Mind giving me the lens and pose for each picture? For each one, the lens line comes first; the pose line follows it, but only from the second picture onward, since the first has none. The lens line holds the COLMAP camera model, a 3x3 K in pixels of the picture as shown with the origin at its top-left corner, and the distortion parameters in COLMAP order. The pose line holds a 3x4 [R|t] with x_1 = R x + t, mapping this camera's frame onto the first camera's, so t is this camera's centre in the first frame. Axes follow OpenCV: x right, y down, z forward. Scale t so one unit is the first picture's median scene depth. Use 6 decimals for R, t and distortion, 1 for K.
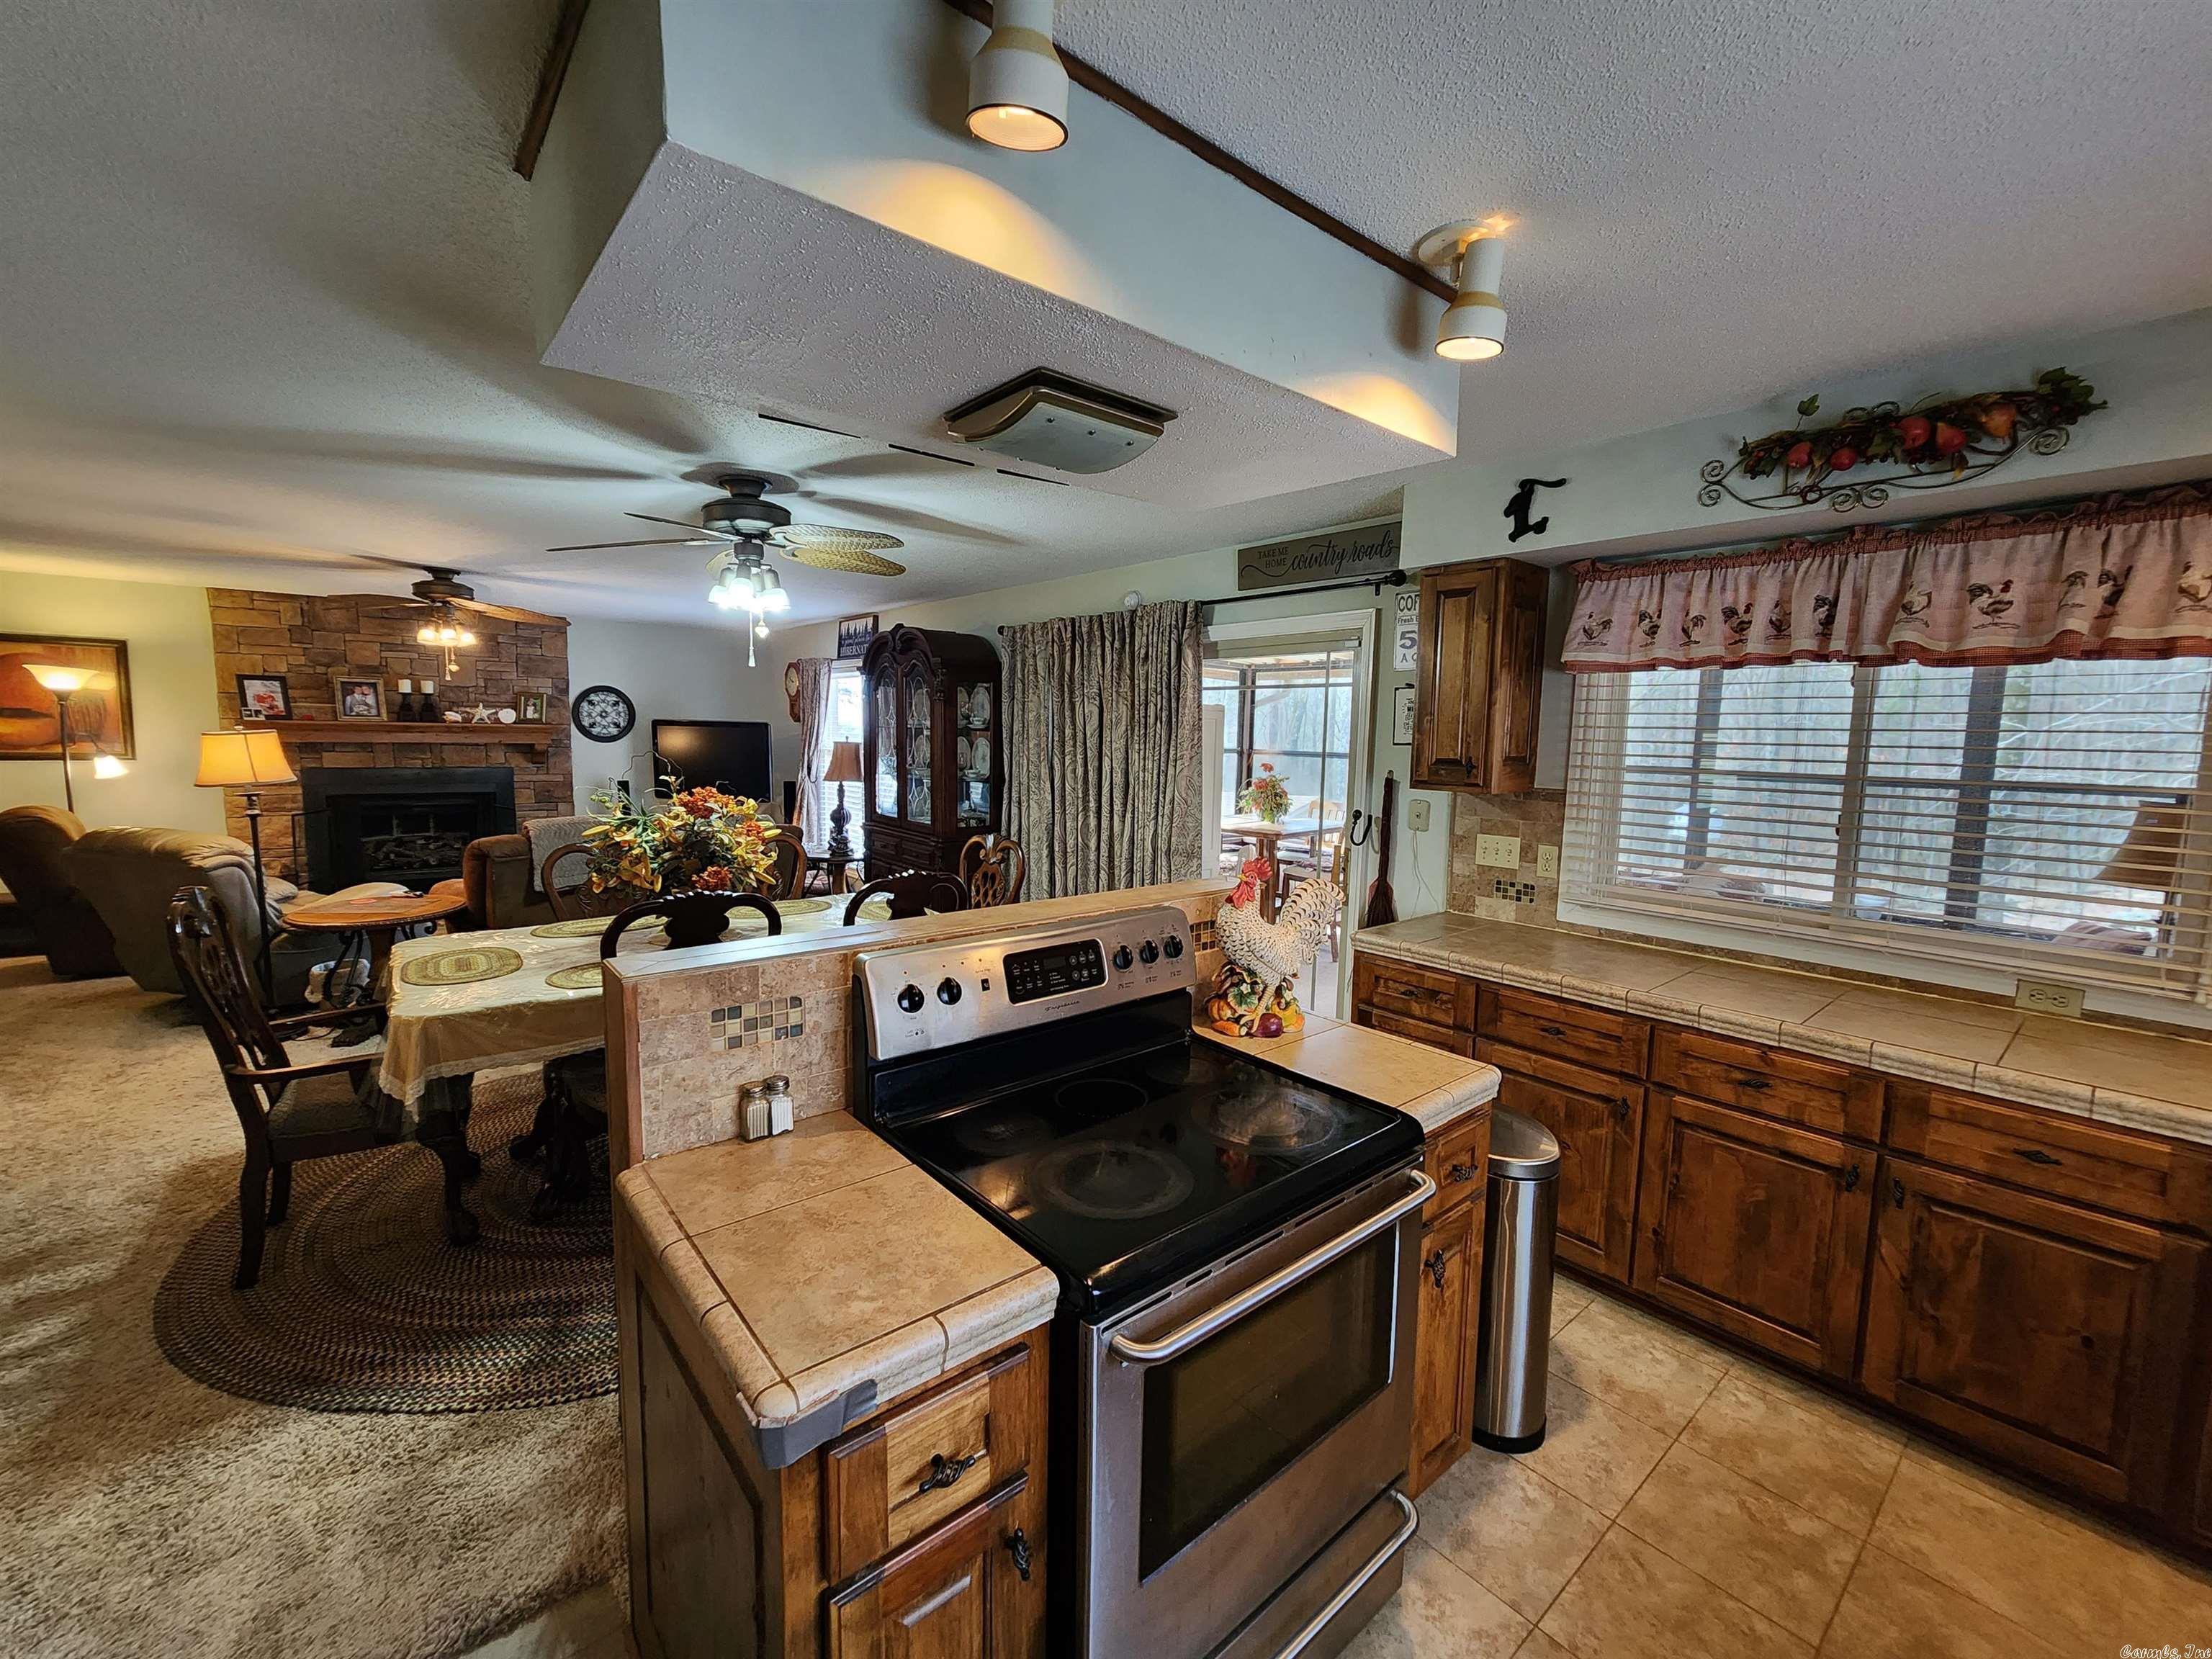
lens RADIAL K [[906.8, 0, 1110.1], [0, 906.8, 828.6], [0, 0, 1]] dist [-0.001143, 0.000417]
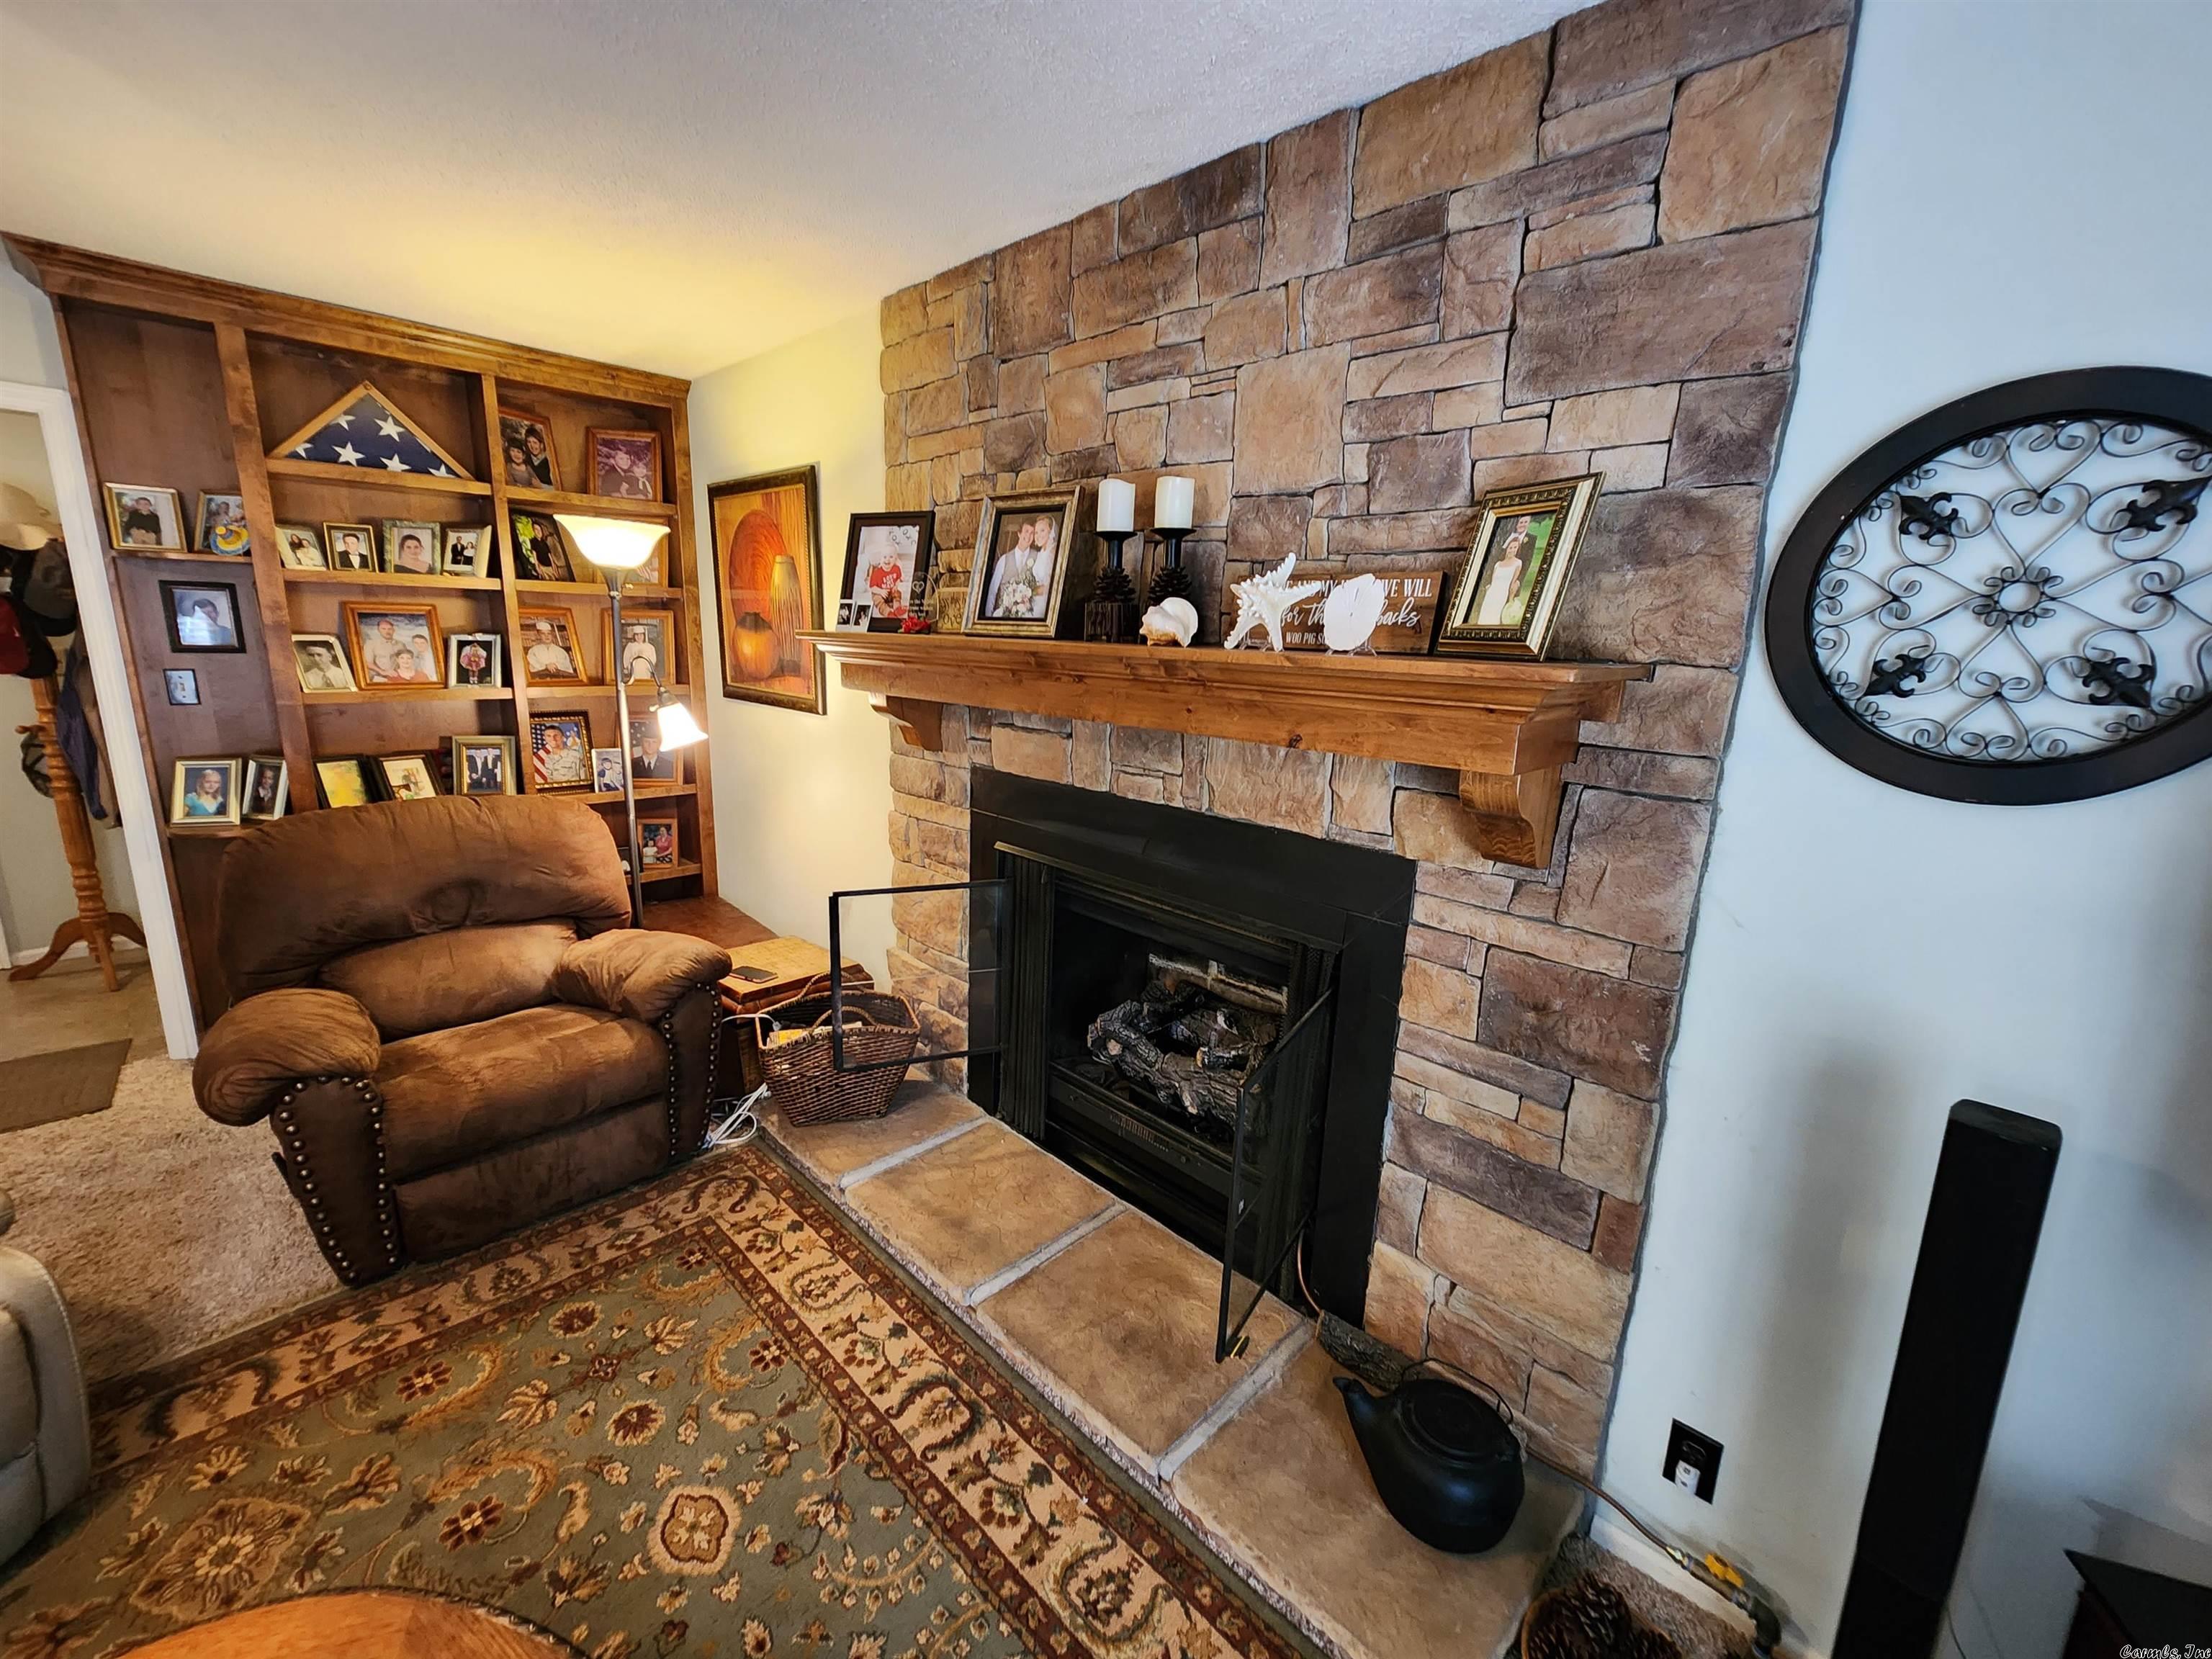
lens RADIAL K [[906.8, 0, 1110.1], [0, 906.8, 828.6], [0, 0, 1]] dist [-0.001143, 0.000417]
pose [[0.092862, 0.196164, -0.976164, -0.501229], [-0.136340, 0.973671, 0.182693, -0.114523], [0.986300, 0.116125, 0.117162, 0.991792]]
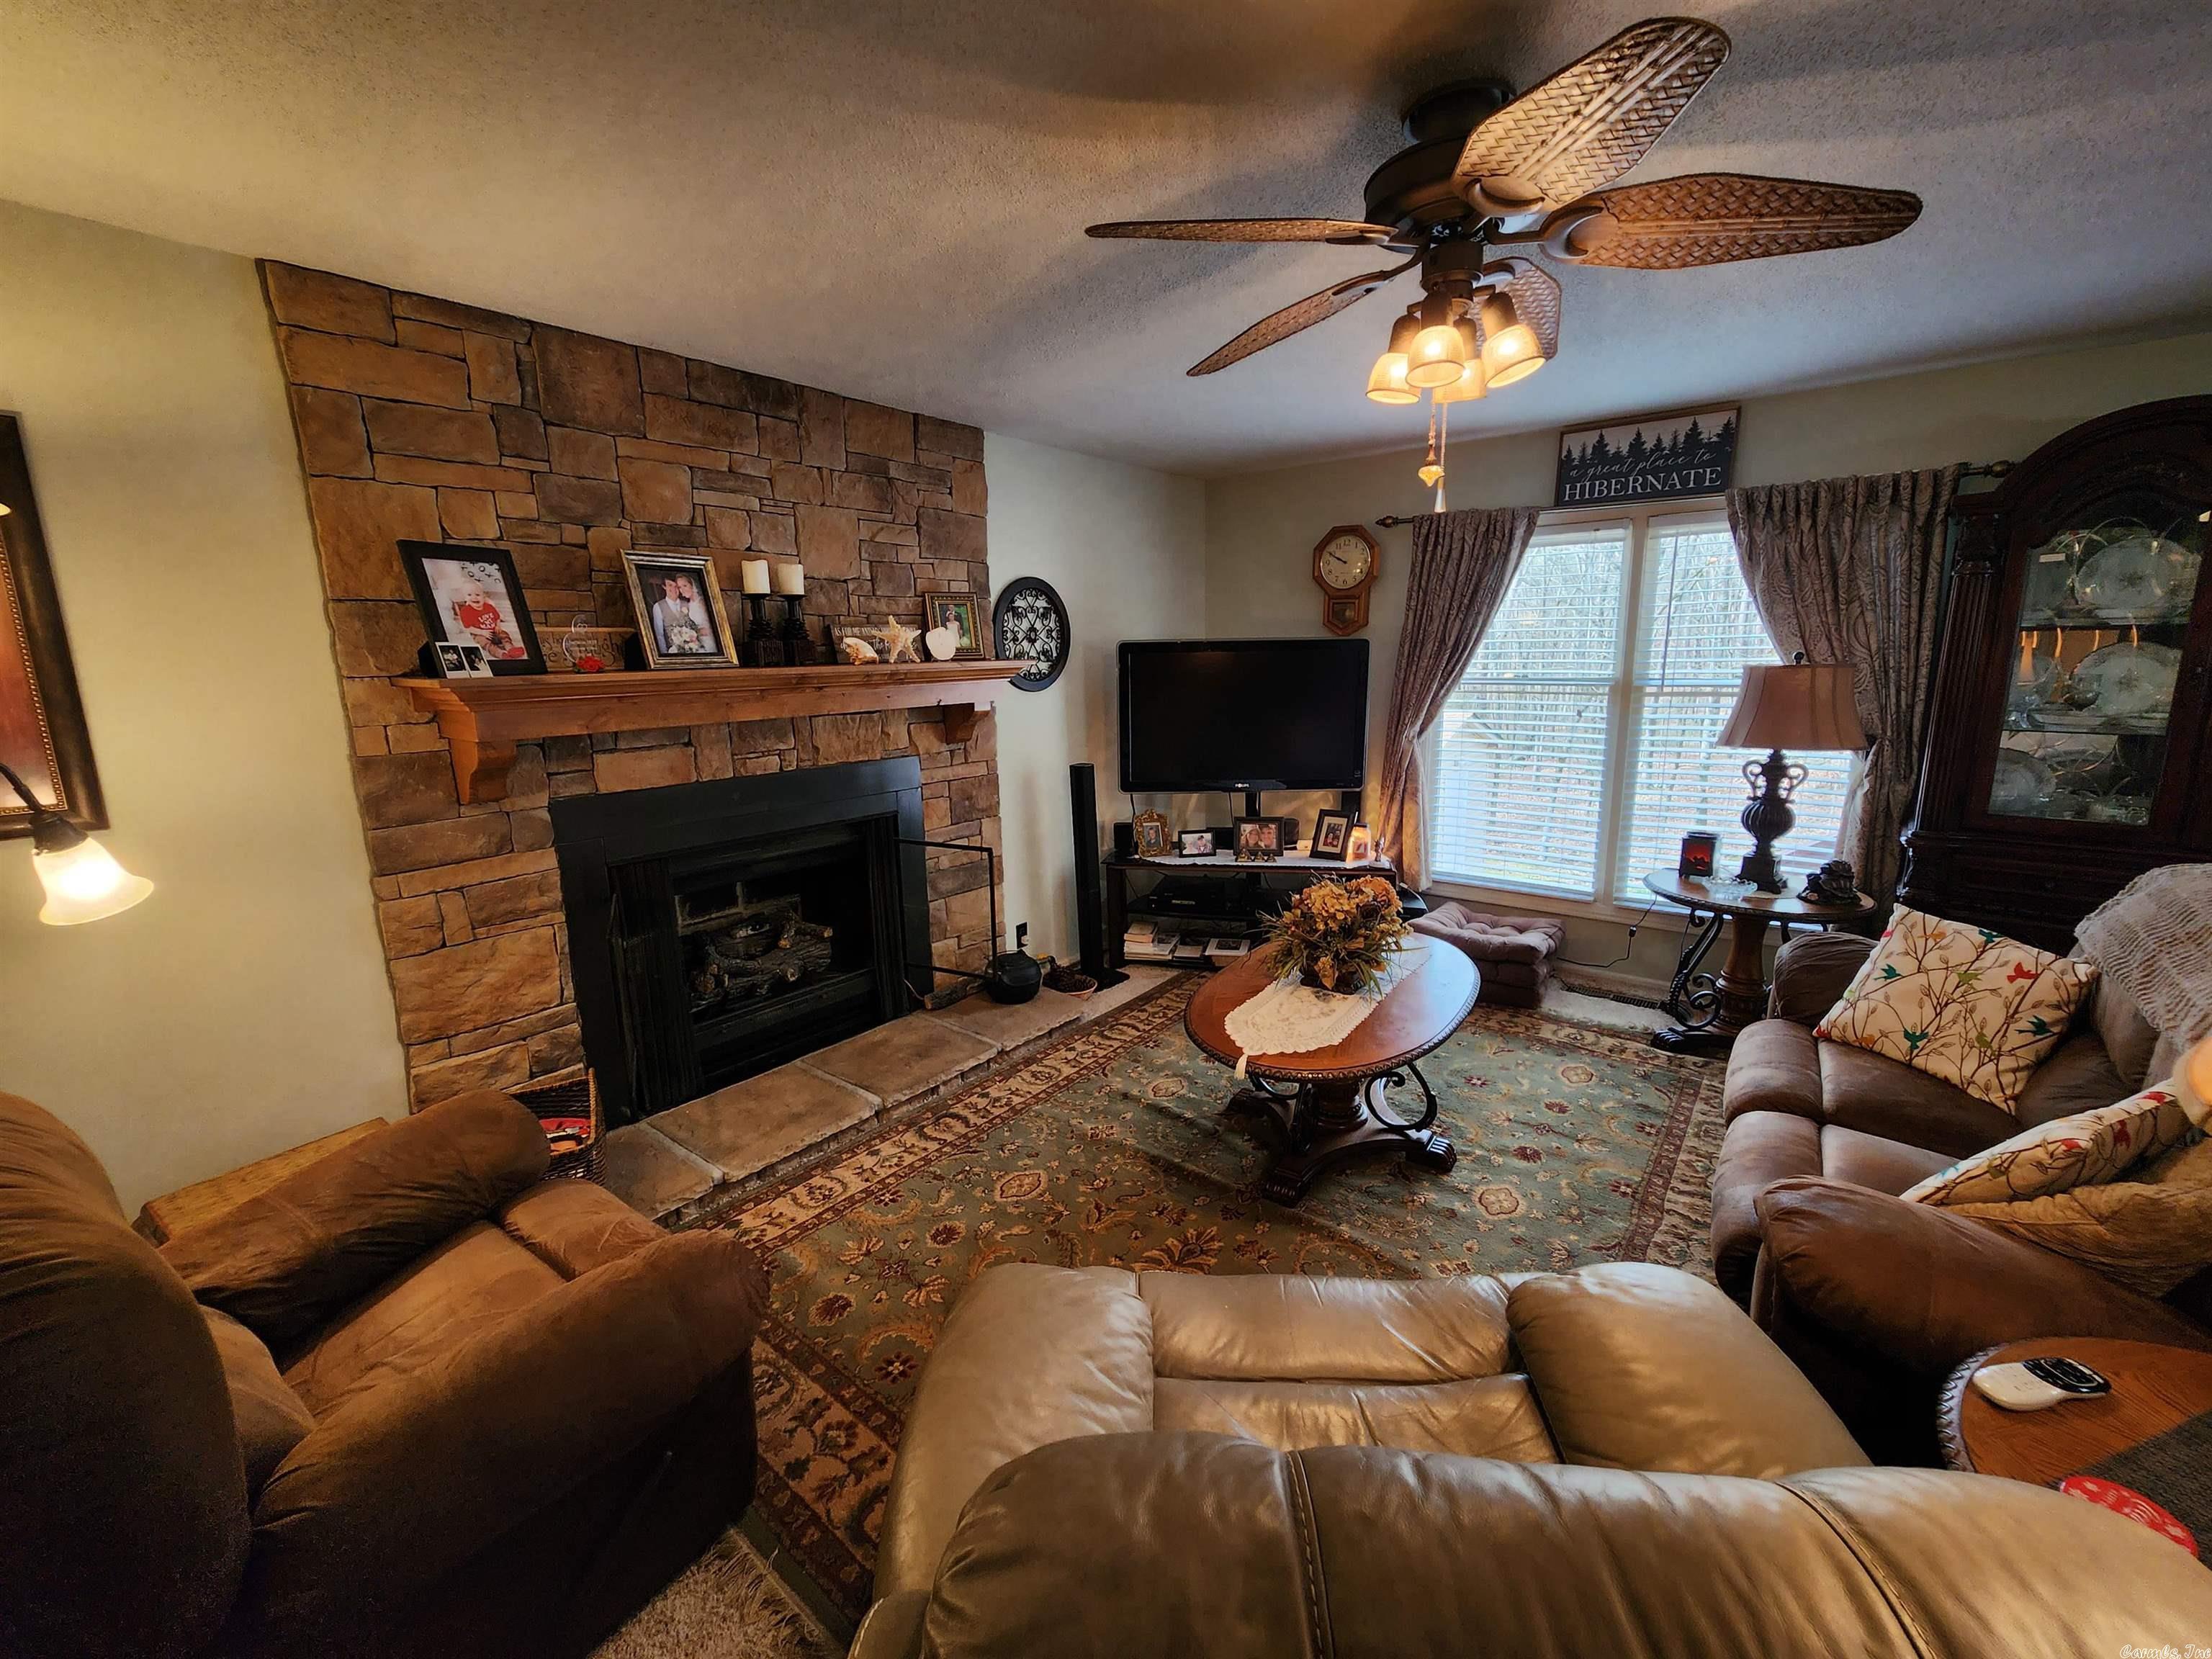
lens RADIAL K [[906.8, 0, 1106.0], [0, 906.8, 829.5], [0, 0, 1]] dist [-0.001607, -0.000033]
pose [[0.980117, -0.077625, 0.182607, -0.717610], [0.060623, 0.993444, 0.096919, -0.075601], [-0.188933, -0.083922, 0.978397, 0.570250]]
